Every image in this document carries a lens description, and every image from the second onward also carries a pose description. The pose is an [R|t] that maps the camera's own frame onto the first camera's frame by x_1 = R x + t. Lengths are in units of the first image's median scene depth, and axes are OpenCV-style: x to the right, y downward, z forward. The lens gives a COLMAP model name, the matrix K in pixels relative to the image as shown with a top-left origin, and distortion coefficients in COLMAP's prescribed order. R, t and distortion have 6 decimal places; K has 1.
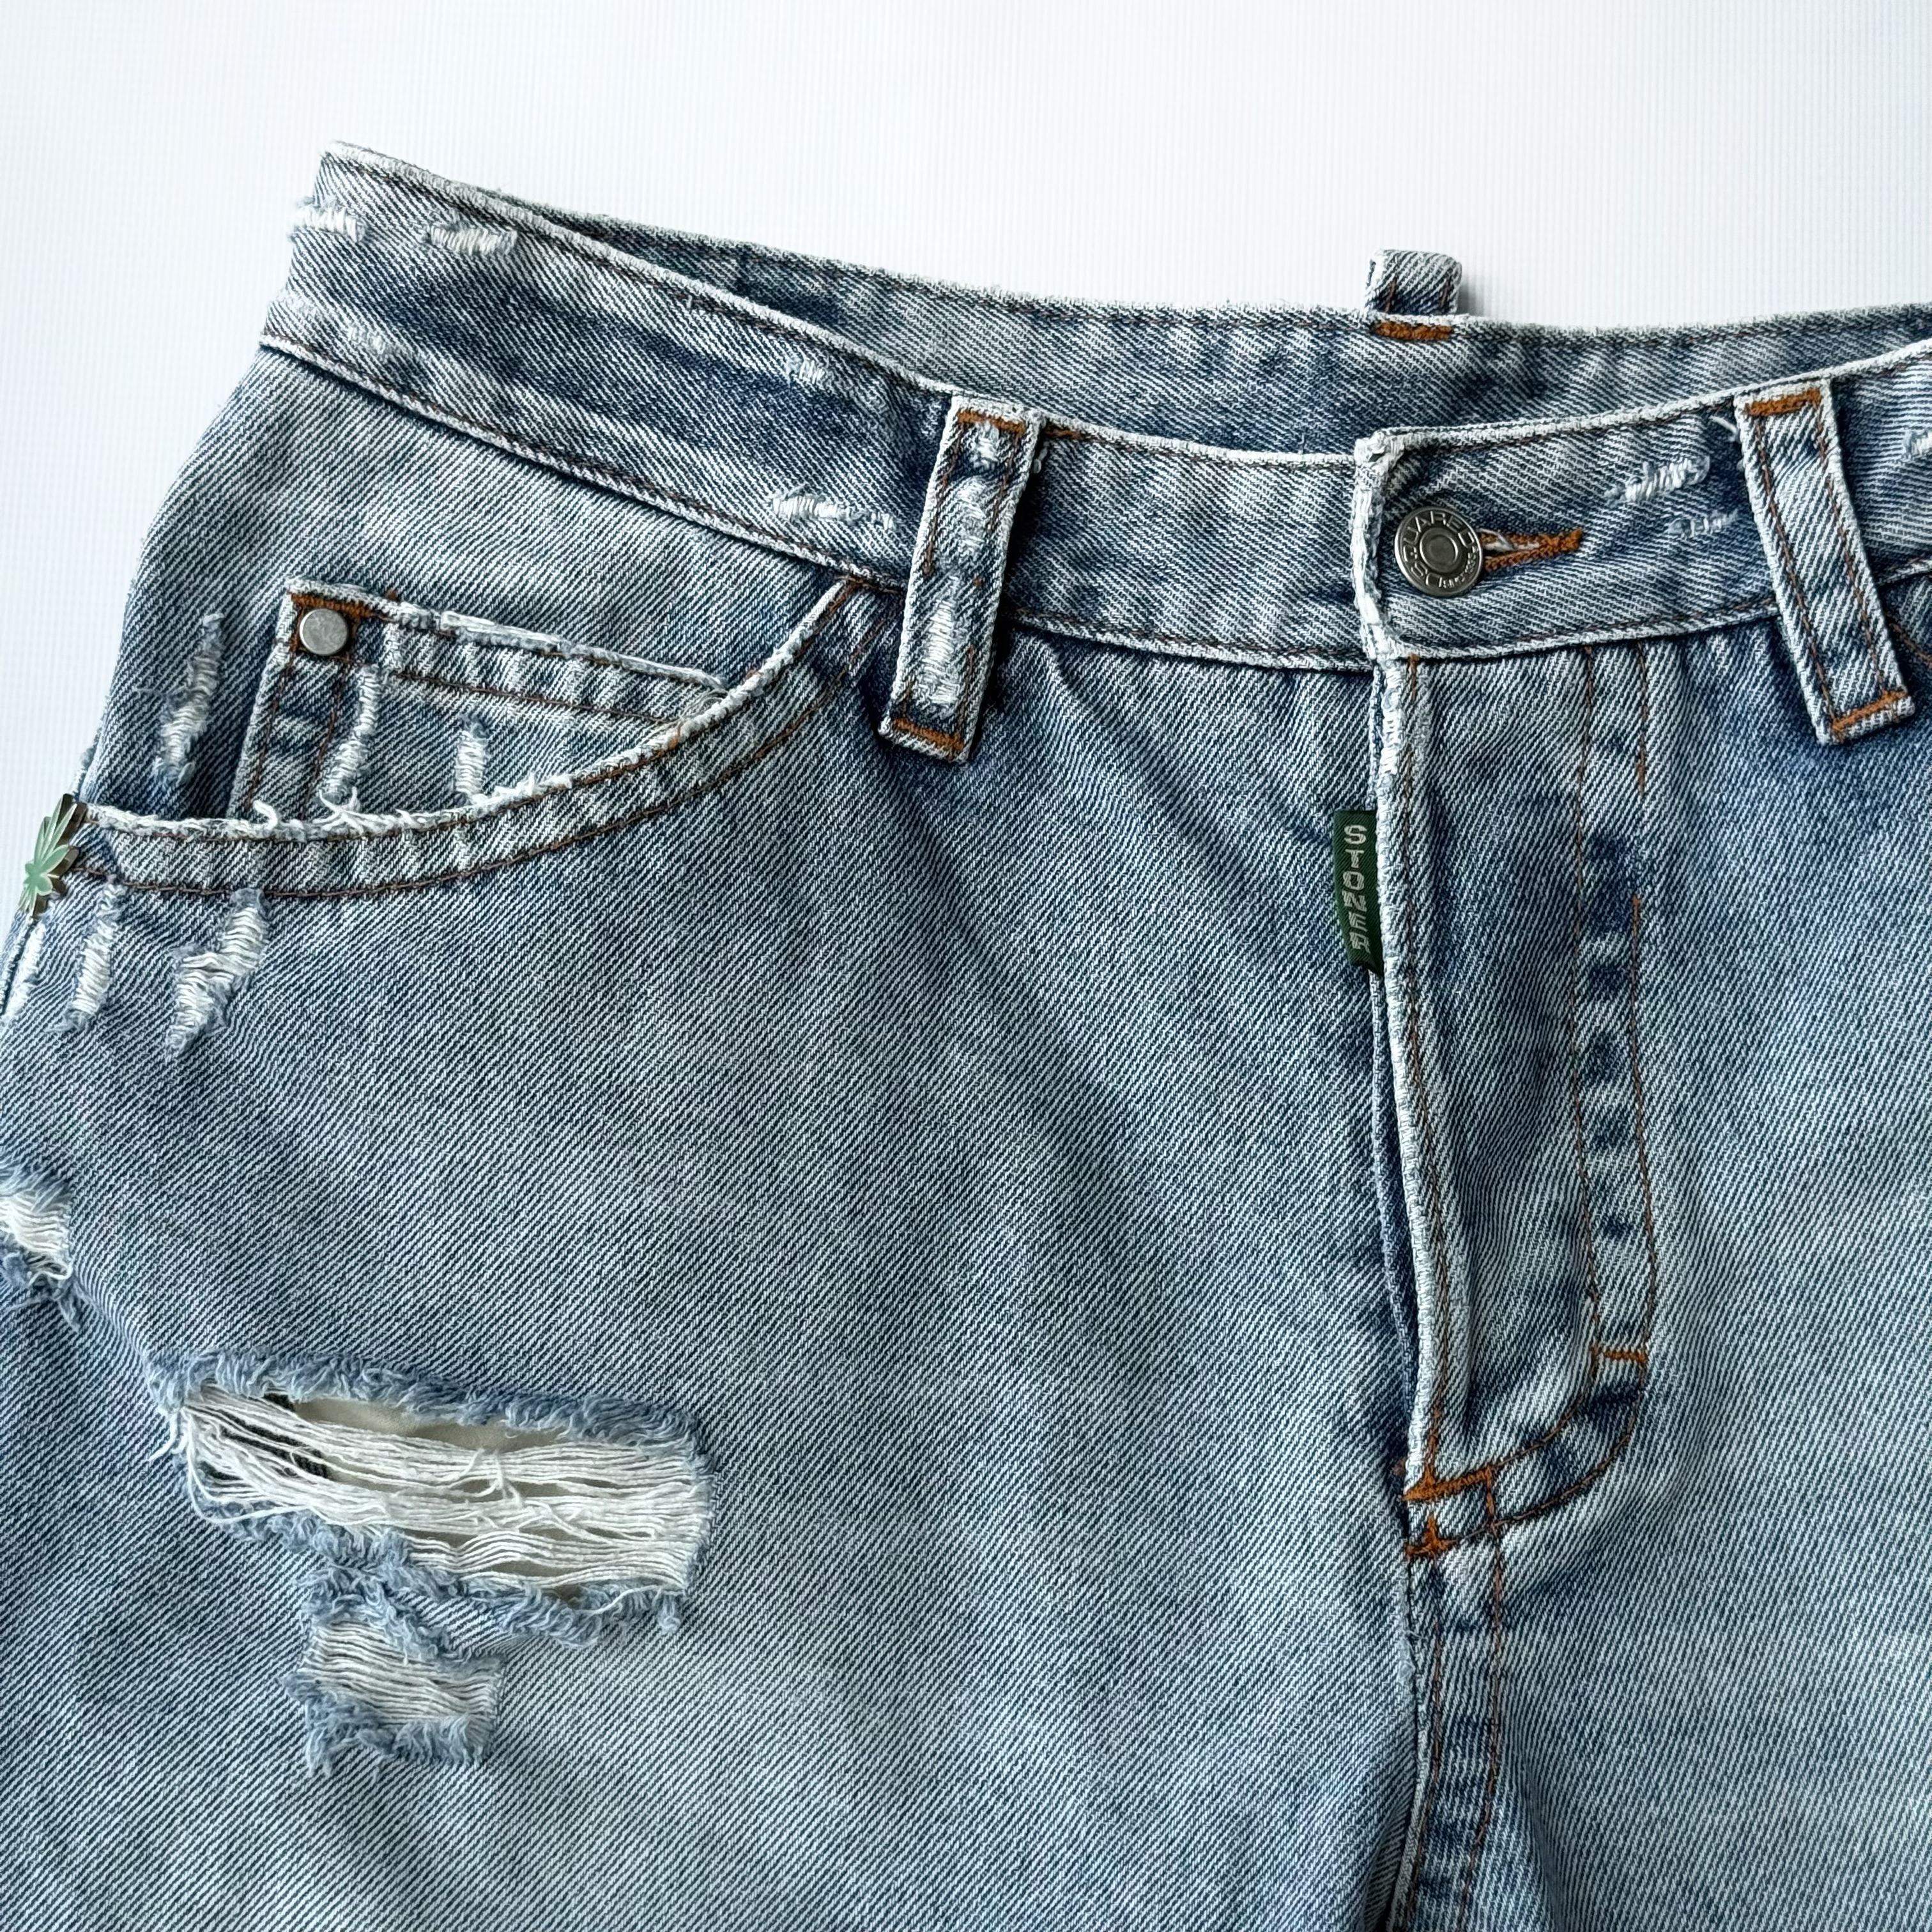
lens RADIAL K [[3675.8, 0, 1048.0], [0, 3675.8, 966.1], [0, 0, 1]] dist [0.157886, -0.189808]
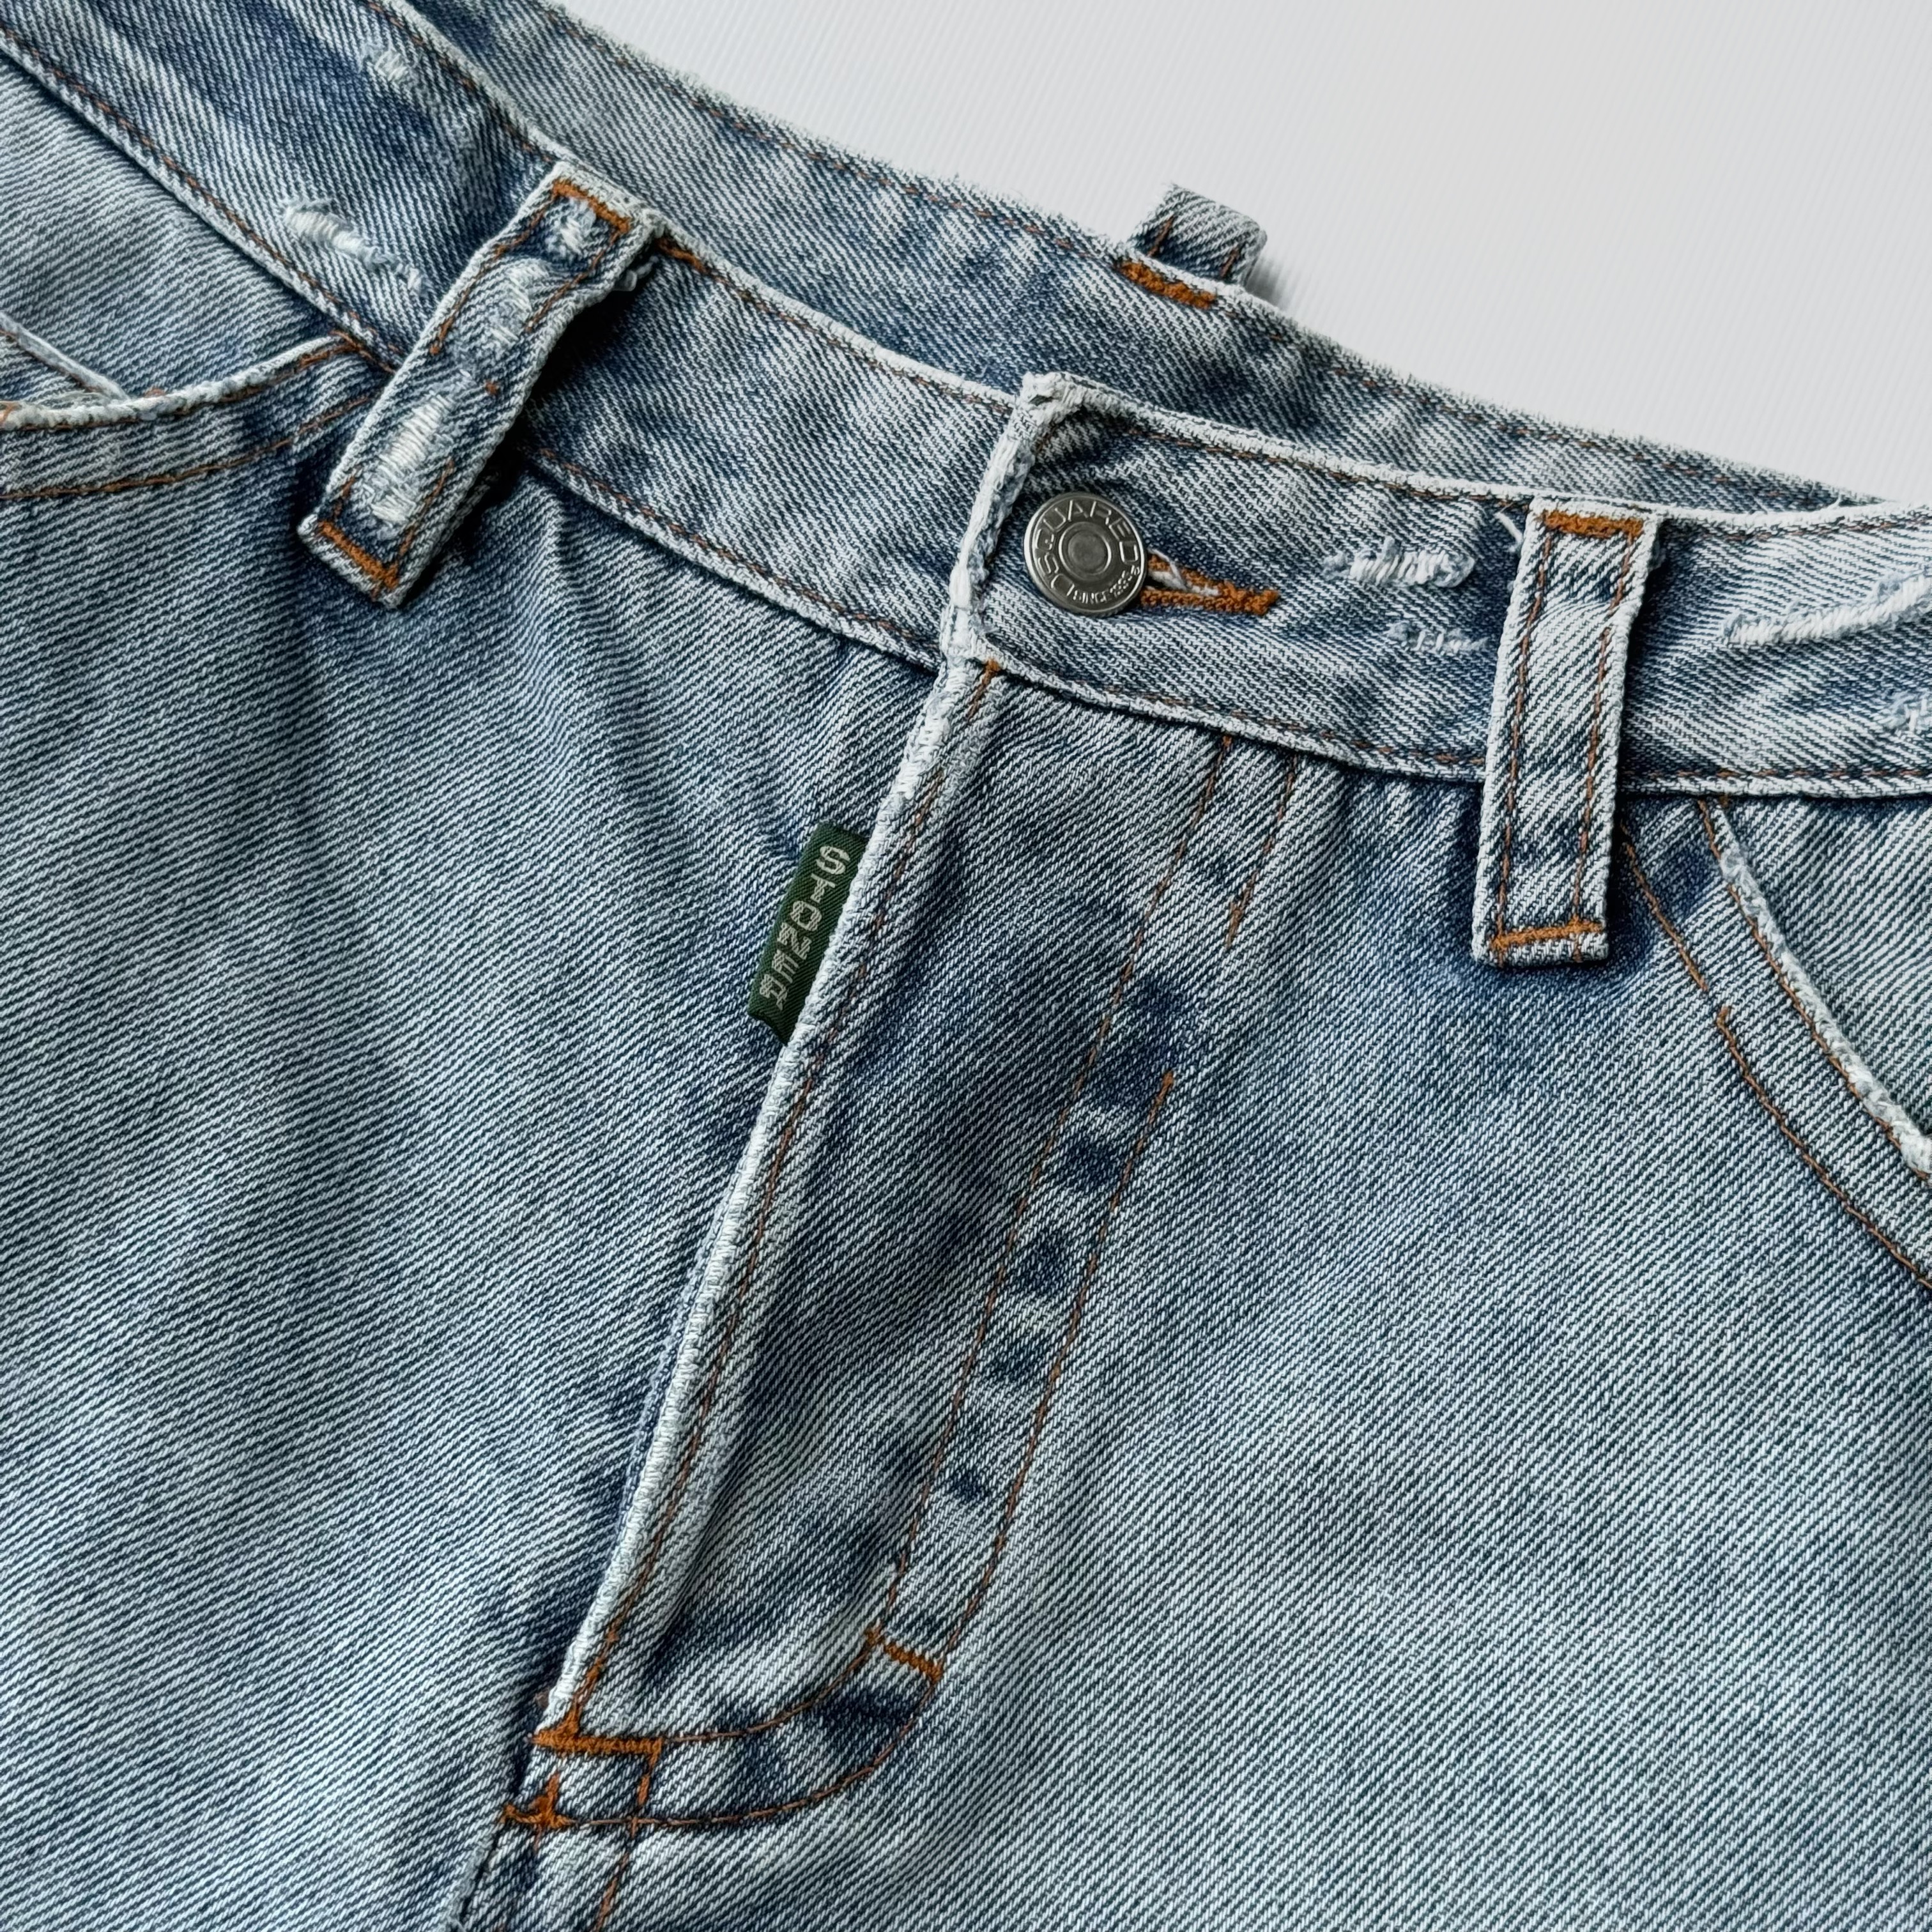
lens RADIAL K [[3675.8, 0, 1048.0], [0, 3675.8, 966.1], [0, 0, 1]] dist [0.157886, -0.189808]
pose [[0.938416, 0.333541, -0.090139, 0.194363], [-0.341458, 0.935123, -0.094610, 0.038139], [0.052735, 0.119562, 0.991425, 0.275622]]
